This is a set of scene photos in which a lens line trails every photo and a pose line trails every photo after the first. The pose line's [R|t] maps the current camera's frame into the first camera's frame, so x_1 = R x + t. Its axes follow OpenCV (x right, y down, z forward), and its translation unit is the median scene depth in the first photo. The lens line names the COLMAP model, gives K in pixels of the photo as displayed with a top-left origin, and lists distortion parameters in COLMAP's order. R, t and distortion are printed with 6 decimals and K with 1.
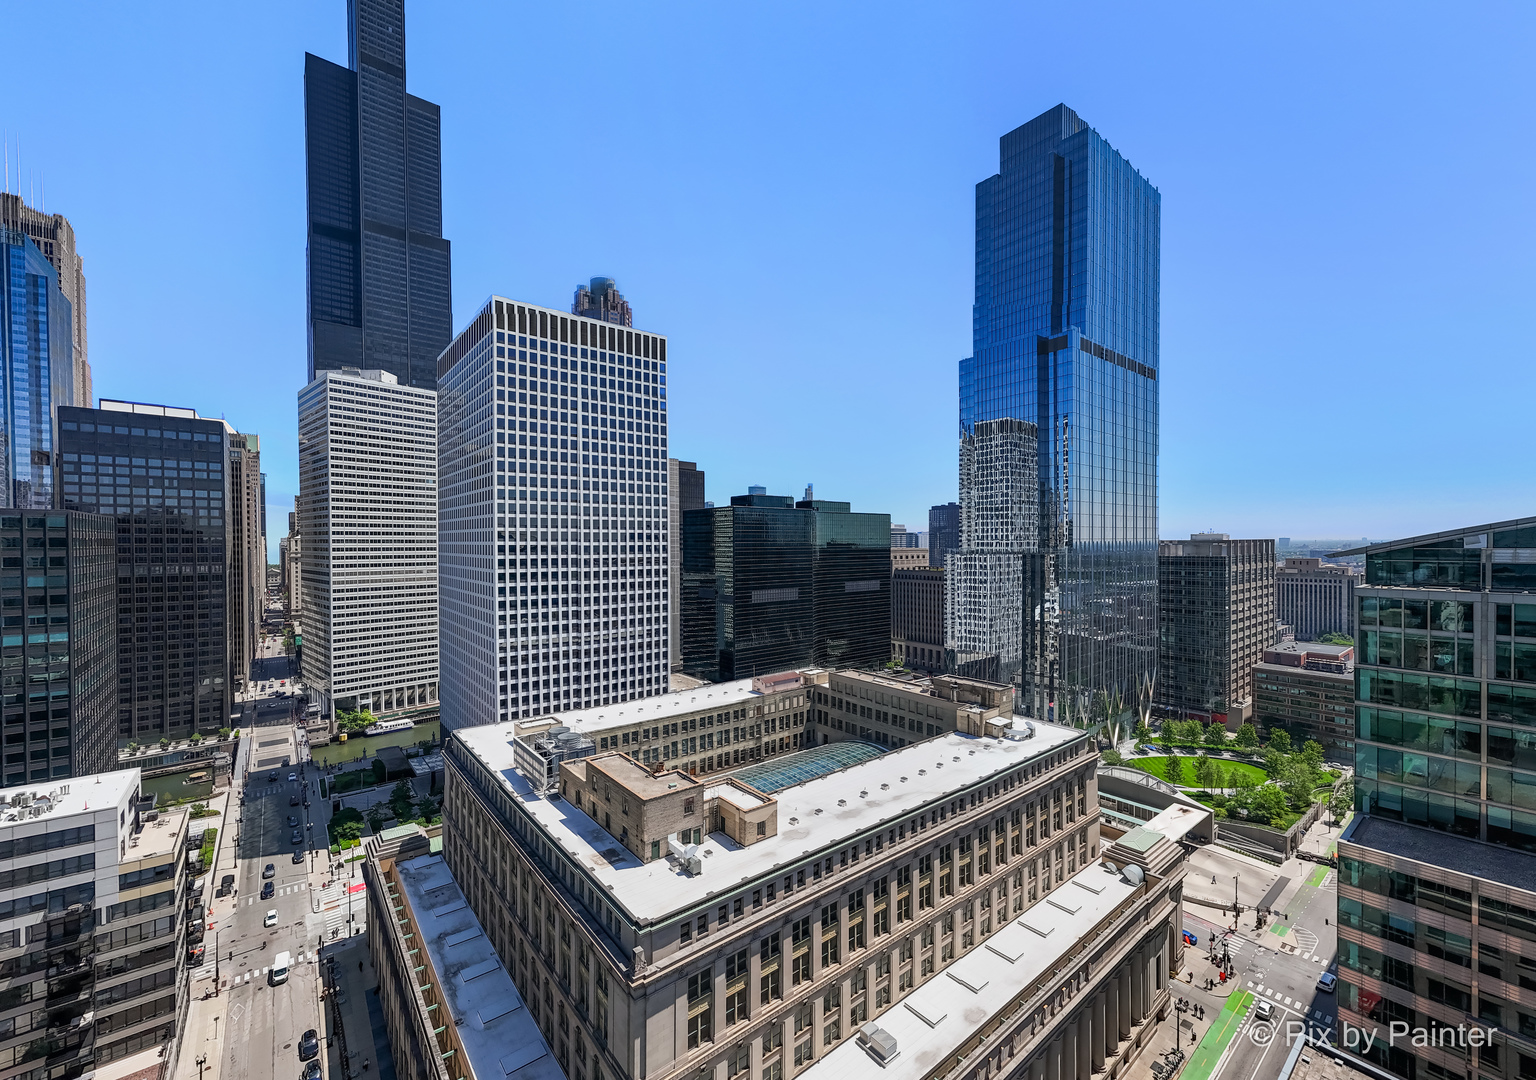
lens RADIAL K [[609.8, 0, 765.9], [0, 609.8, 548.2], [0, 0, 1]] dist [-0.000453, 0.002486]
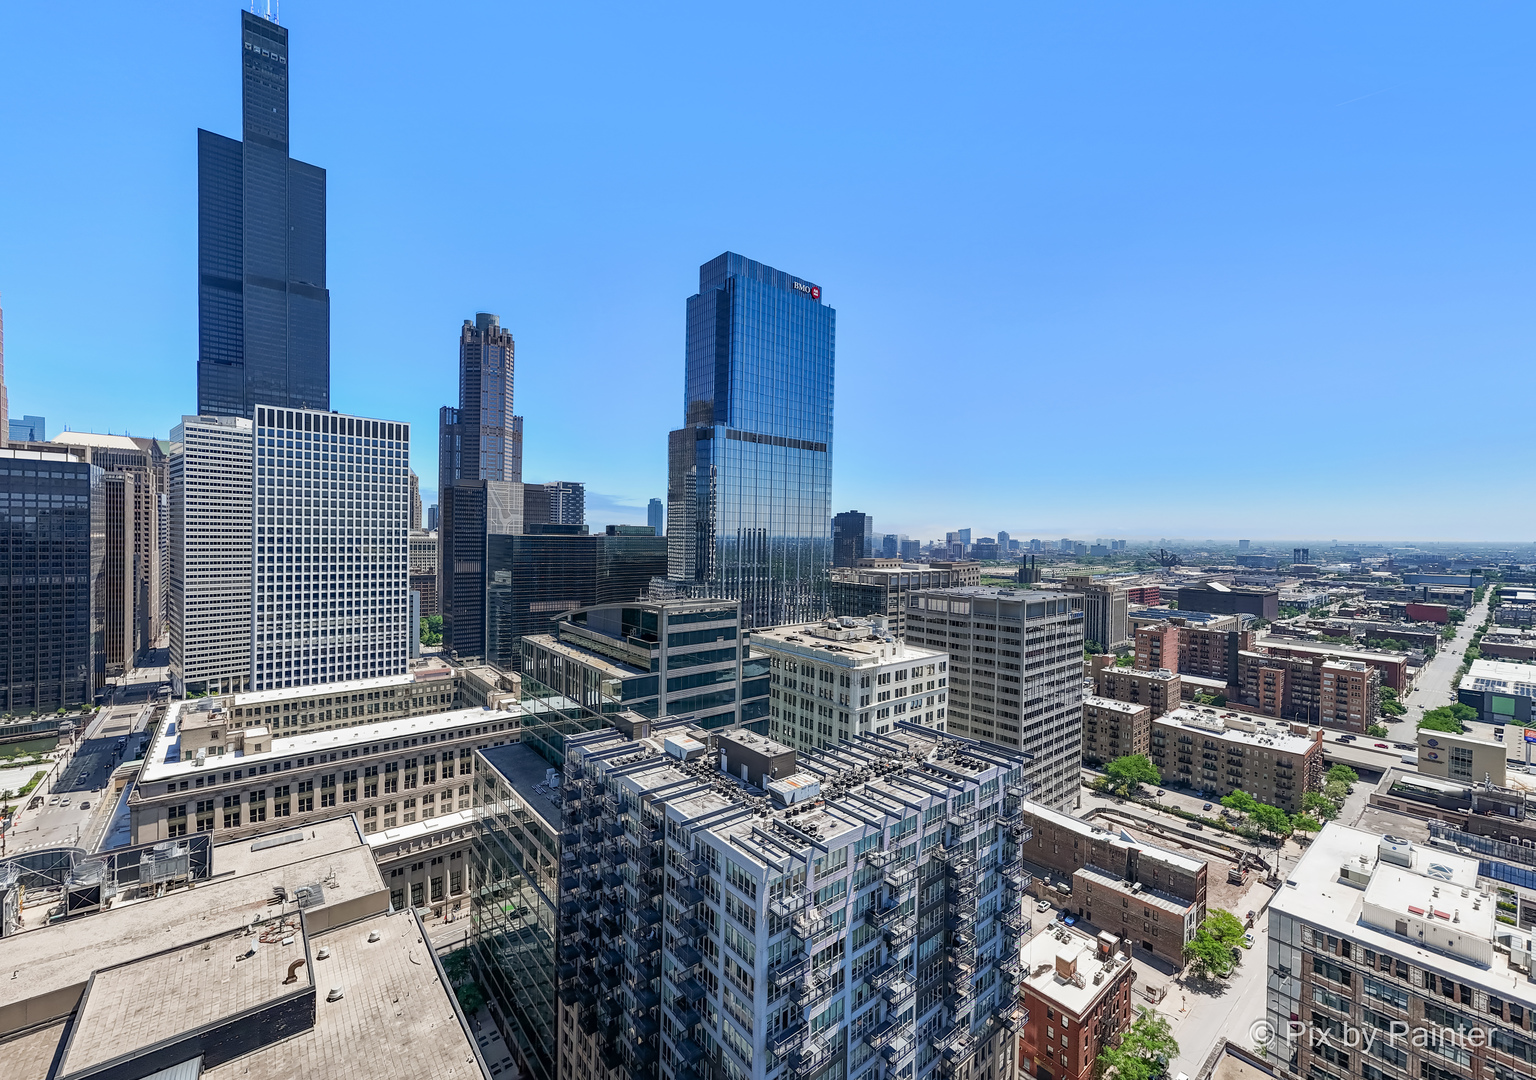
lens RADIAL K [[609.8, 0, 765.7], [0, 609.8, 542.3], [0, 0, 1]] dist [-0.000453, 0.002486]
pose [[0.999089, 0.021550, 0.036823, 0.497600], [-0.021686, 0.999759, 0.003295, -0.082064], [-0.036743, -0.004090, 0.999316, -0.342263]]
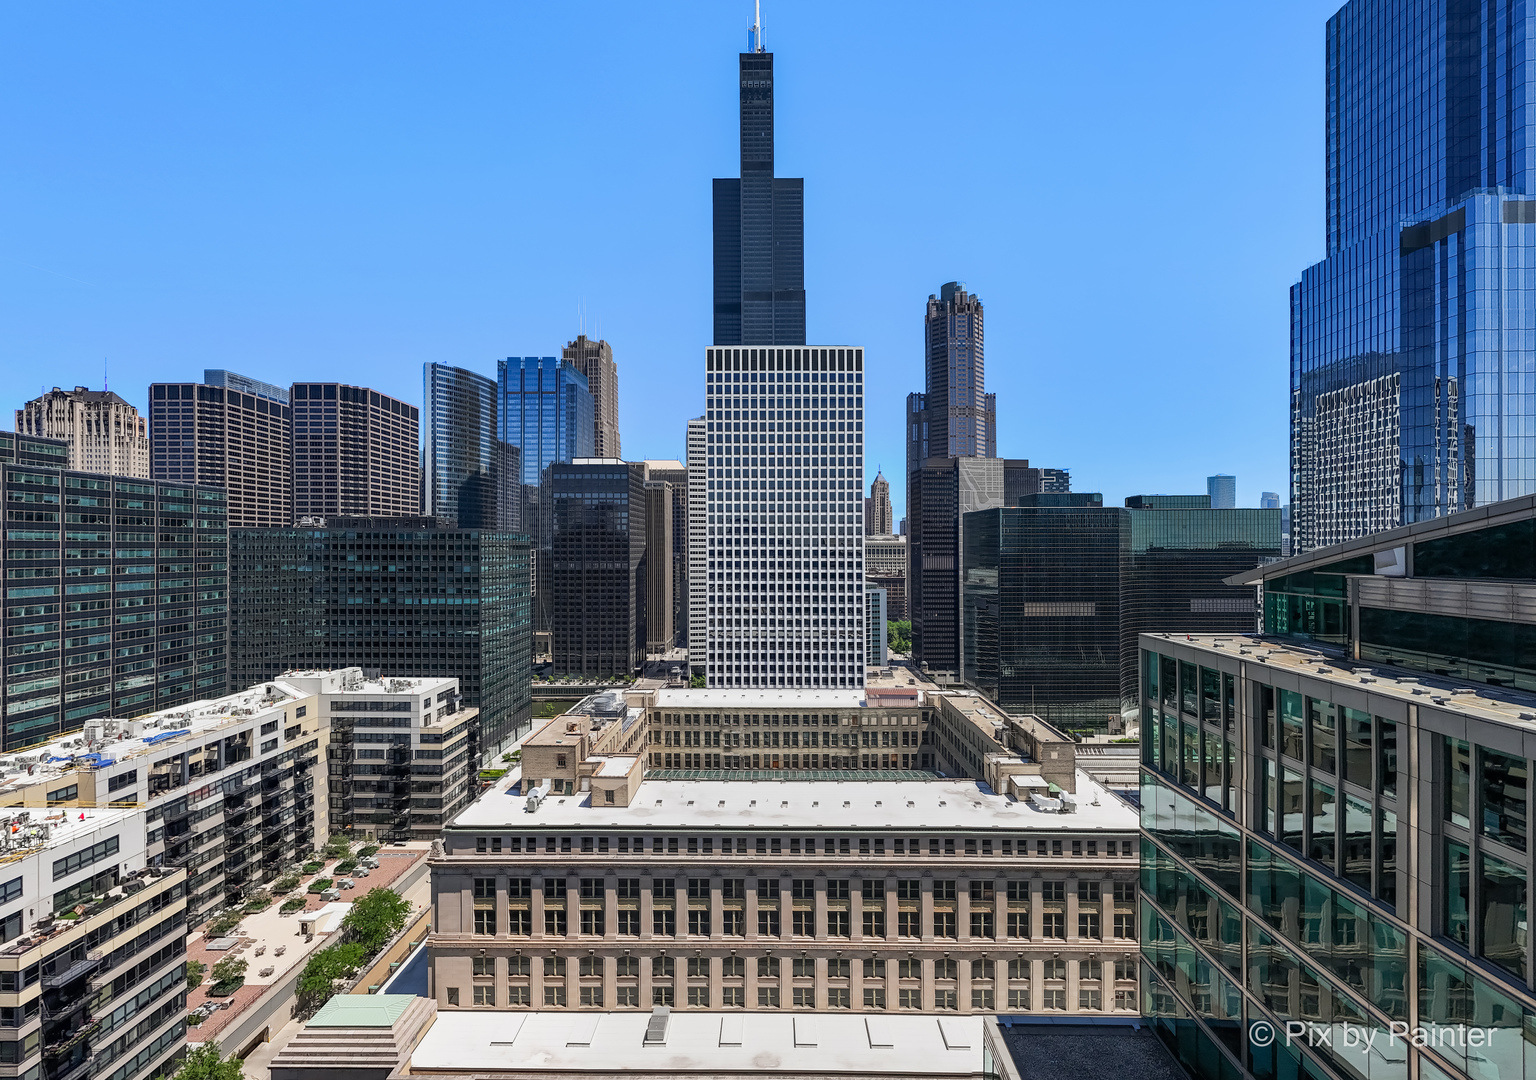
lens RADIAL K [[609.8, 0, 766.8], [0, 609.8, 547.4], [0, 0, 1]] dist [-0.000453, 0.002486]
pose [[0.773500, 0.000867, -0.633795, 0.298928], [-0.006978, 0.999950, -0.007148, -0.001117], [0.633758, 0.009952, 0.773468, 0.092526]]
